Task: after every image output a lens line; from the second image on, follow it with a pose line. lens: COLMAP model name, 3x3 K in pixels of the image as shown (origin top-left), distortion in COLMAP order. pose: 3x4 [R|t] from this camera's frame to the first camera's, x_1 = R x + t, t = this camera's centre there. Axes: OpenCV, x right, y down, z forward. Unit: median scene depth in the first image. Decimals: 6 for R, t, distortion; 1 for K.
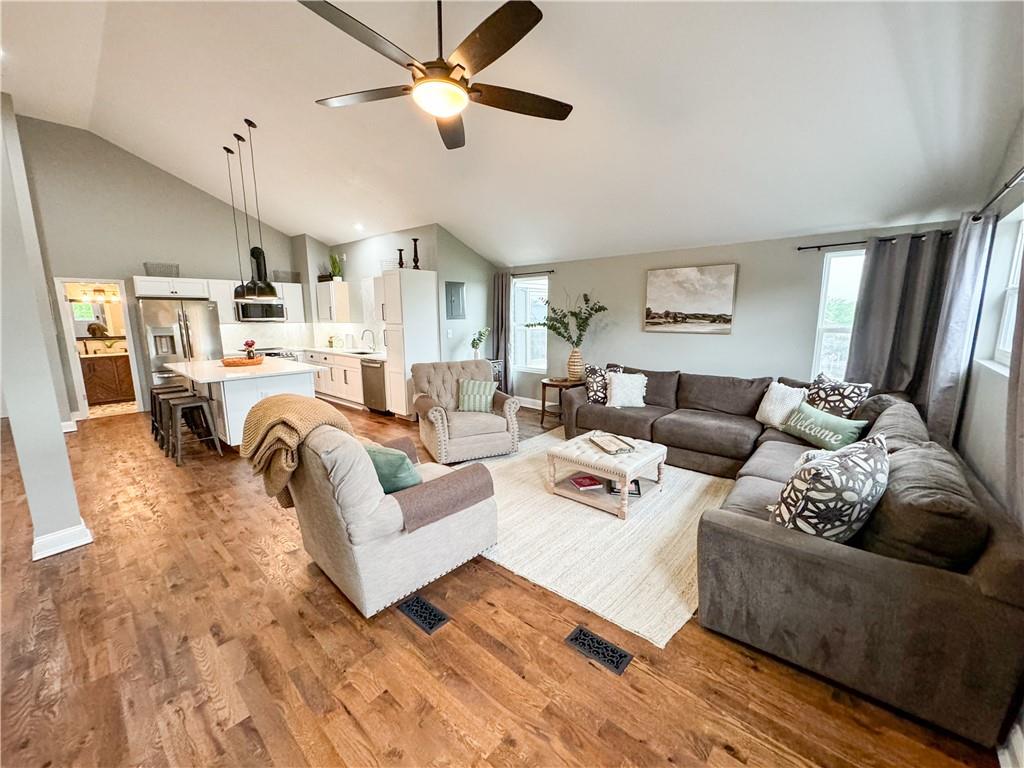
lens RADIAL K [[406.8, 0, 508.4], [0, 406.8, 379.2], [0, 0, 1]] dist [-0.000476, -0.000302]
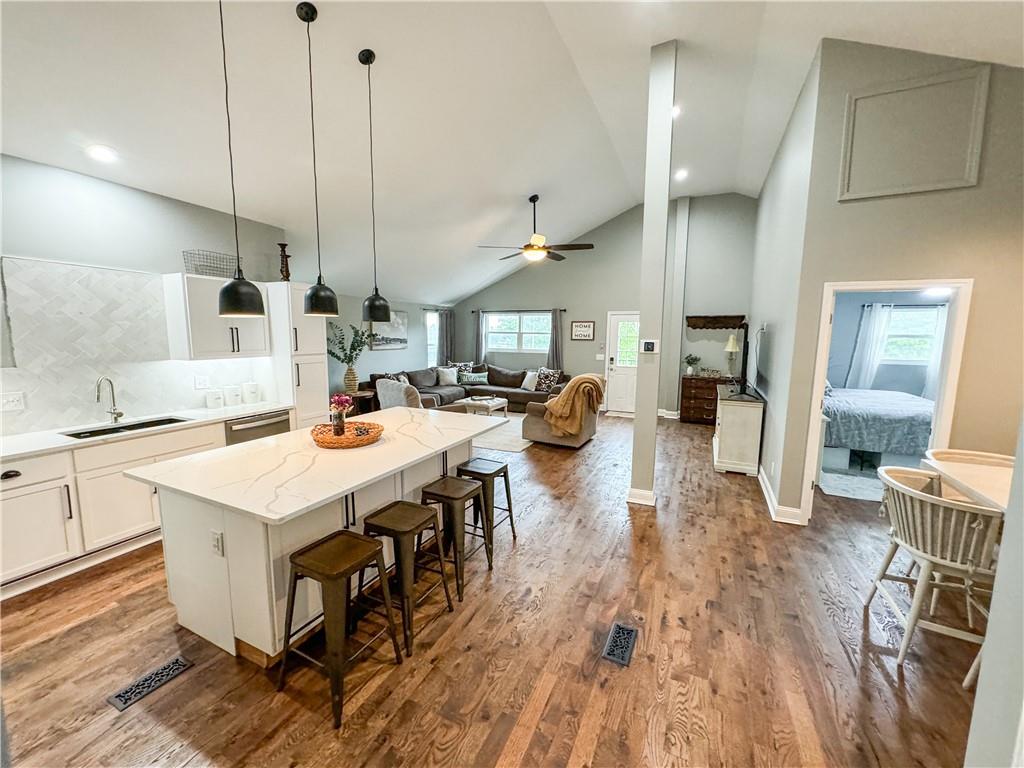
lens RADIAL K [[406.8, 0, 510.7], [0, 406.8, 383.5], [0, 0, 1]] dist [-0.000476, -0.000302]
pose [[-0.293400, -0.115511, 0.948986, -1.110280], [0.143317, 0.976141, 0.163125, -0.151263], [-0.945186, 0.183867, -0.269845, 0.848409]]
